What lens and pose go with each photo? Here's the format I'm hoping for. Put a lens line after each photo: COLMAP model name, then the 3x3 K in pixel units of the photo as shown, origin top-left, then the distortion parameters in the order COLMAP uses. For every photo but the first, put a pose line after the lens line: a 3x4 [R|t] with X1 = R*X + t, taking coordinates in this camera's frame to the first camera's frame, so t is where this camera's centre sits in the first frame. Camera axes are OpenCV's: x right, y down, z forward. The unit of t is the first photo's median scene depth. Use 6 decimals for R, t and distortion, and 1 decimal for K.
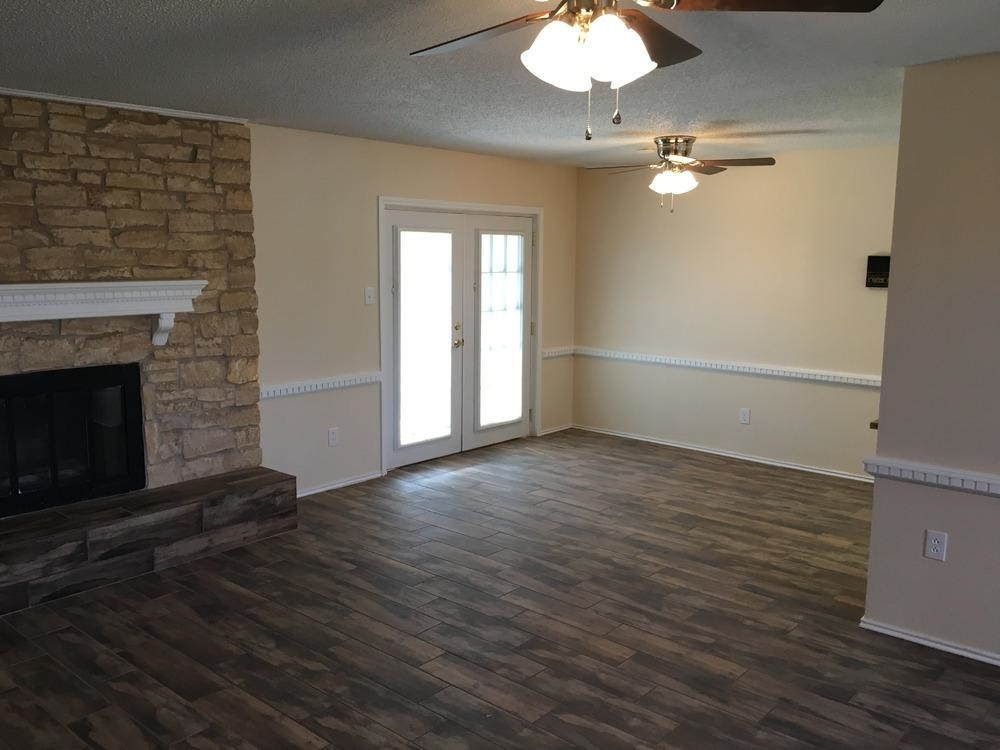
lens RADIAL K [[846.5, 0, 499.5], [0, 846.5, 370.8], [0, 0, 1]] dist [0.093378, -0.123017]
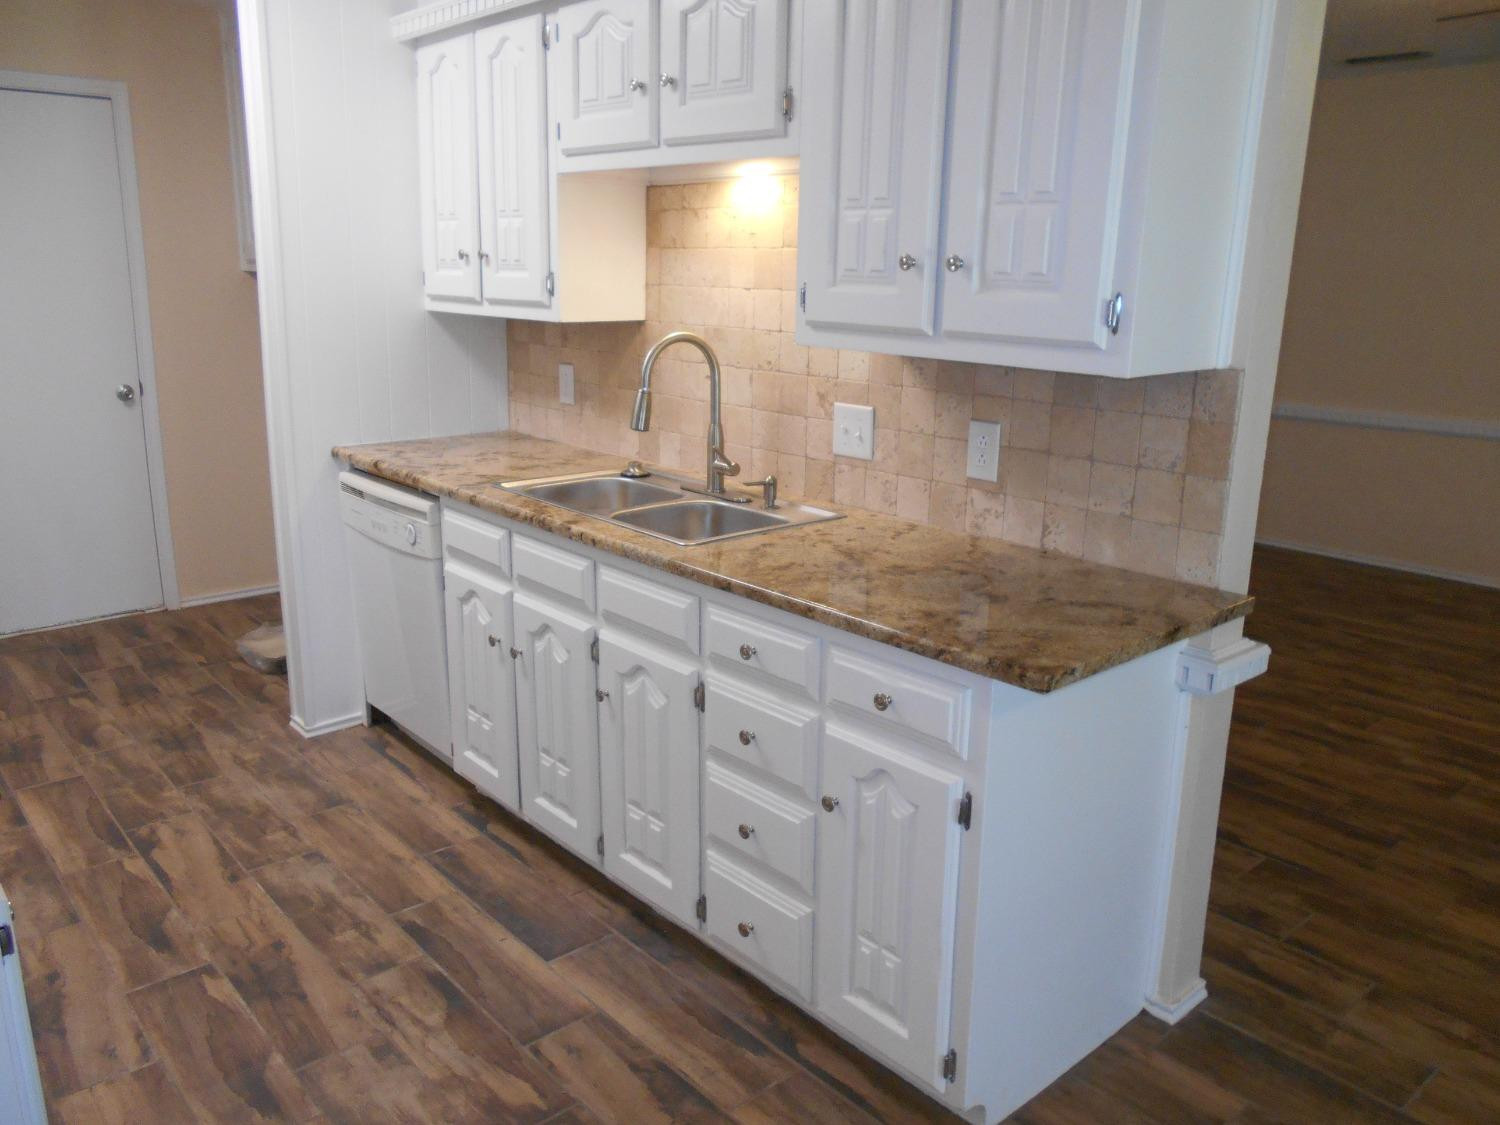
lens RADIAL K [[1158.7, 0, 750.0], [0, 1158.7, 562.5], [0, 0, 1]] dist [-0.038694, 0.000837]
pose [[-0.991333, -0.055450, 0.119095, 0.492229], [-0.005413, 0.923026, 0.384699, -0.125729], [-0.131259, 0.380720, -0.915327, 1.229237]]
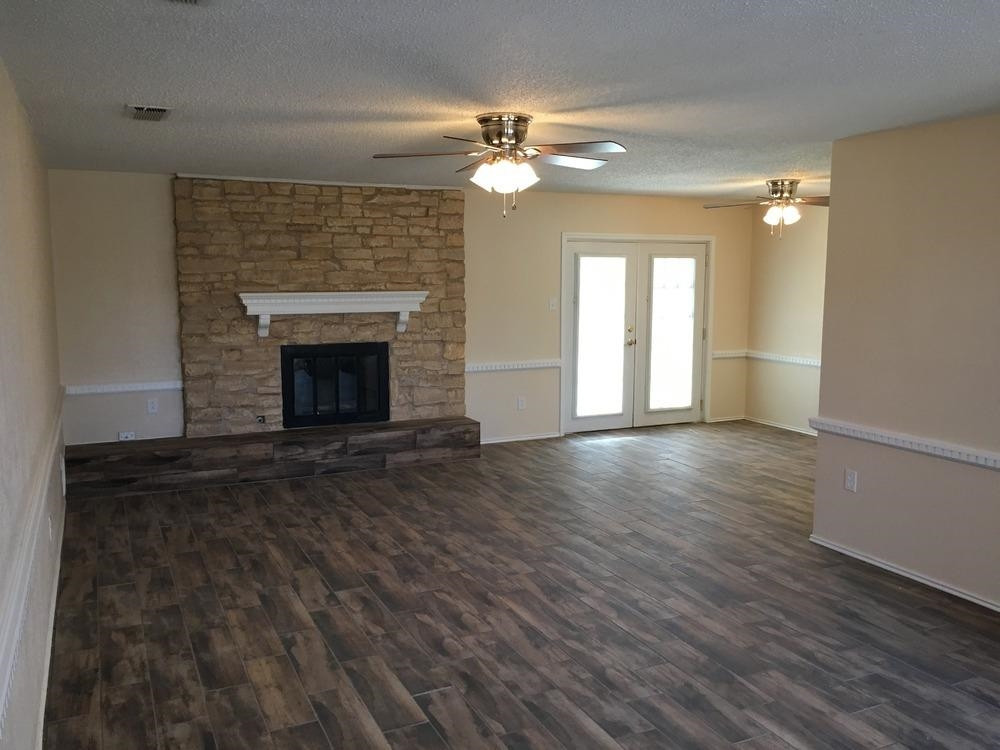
lens RADIAL K [[846.5, 0, 499.5], [0, 846.5, 370.8], [0, 0, 1]] dist [0.093378, -0.123017]
pose [[0.918196, 0.039980, -0.394104, 0.403191], [-0.049632, 0.998665, -0.014325, 0.056931], [0.393005, 0.032714, 0.918954, -0.384159]]
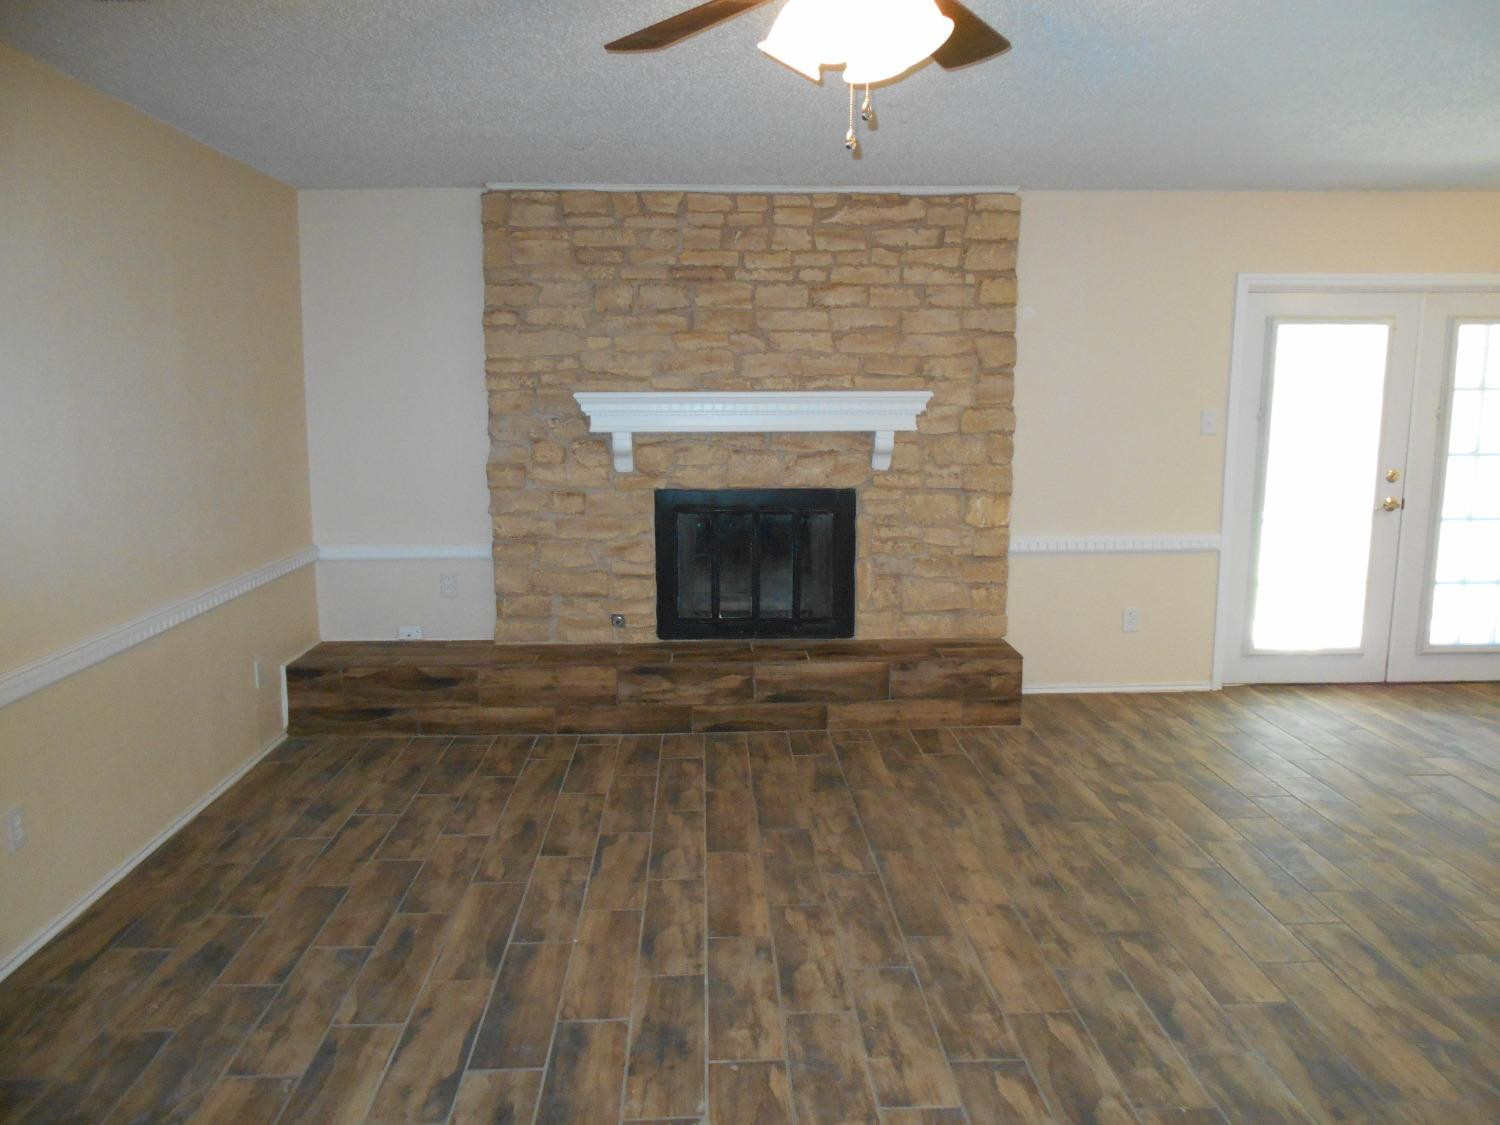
lens RADIAL K [[1176.8, 0, 769.8], [0, 1176.8, 560.5], [0, 0, 1]] dist [-0.067490, 0.188300]
pose [[0.702432, 0.101572, -0.704466, 0.345827], [-0.094871, 0.994295, 0.048764, 0.012262], [0.705400, 0.032580, 0.708061, 0.117473]]
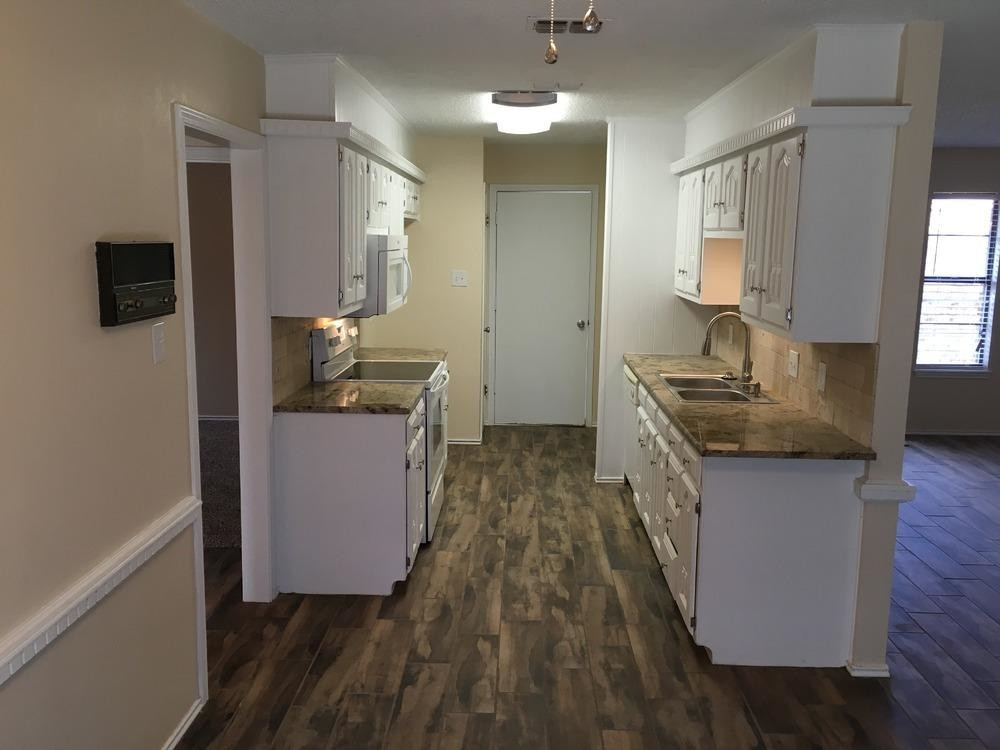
lens RADIAL K [[846.5, 0, 499.5], [0, 846.5, 370.8], [0, 0, 1]] dist [0.093378, -0.123017]
pose [[-0.637832, -0.141956, 0.756980, 0.046646], [0.087263, 0.963218, 0.254159, -0.206260], [-0.765216, 0.228167, -0.601983, 1.428139]]
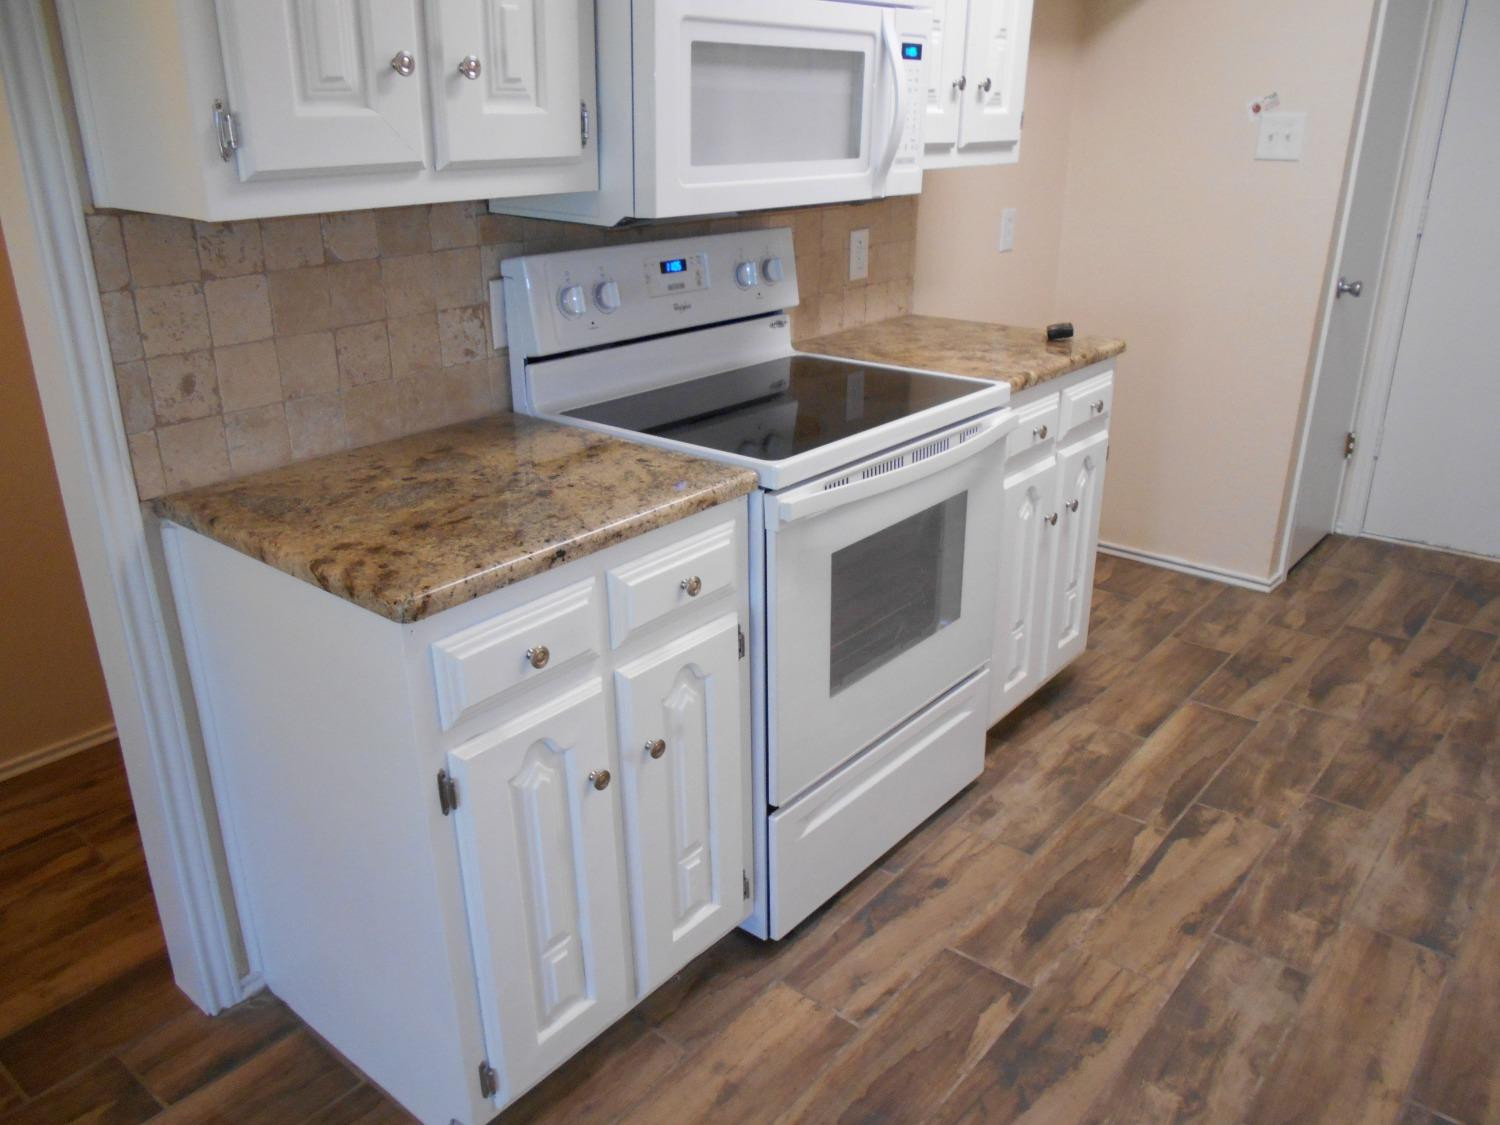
lens RADIAL K [[1148.4, 0, 754.3], [0, 1148.4, 574.9], [0, 0, 1]] dist [-0.000095, -0.001043]
pose [[-0.026818, -0.384006, 0.922941, 0.459064], [0.150648, 0.911176, 0.383488, -0.071965], [-0.988224, 0.149324, 0.033413, 0.918587]]
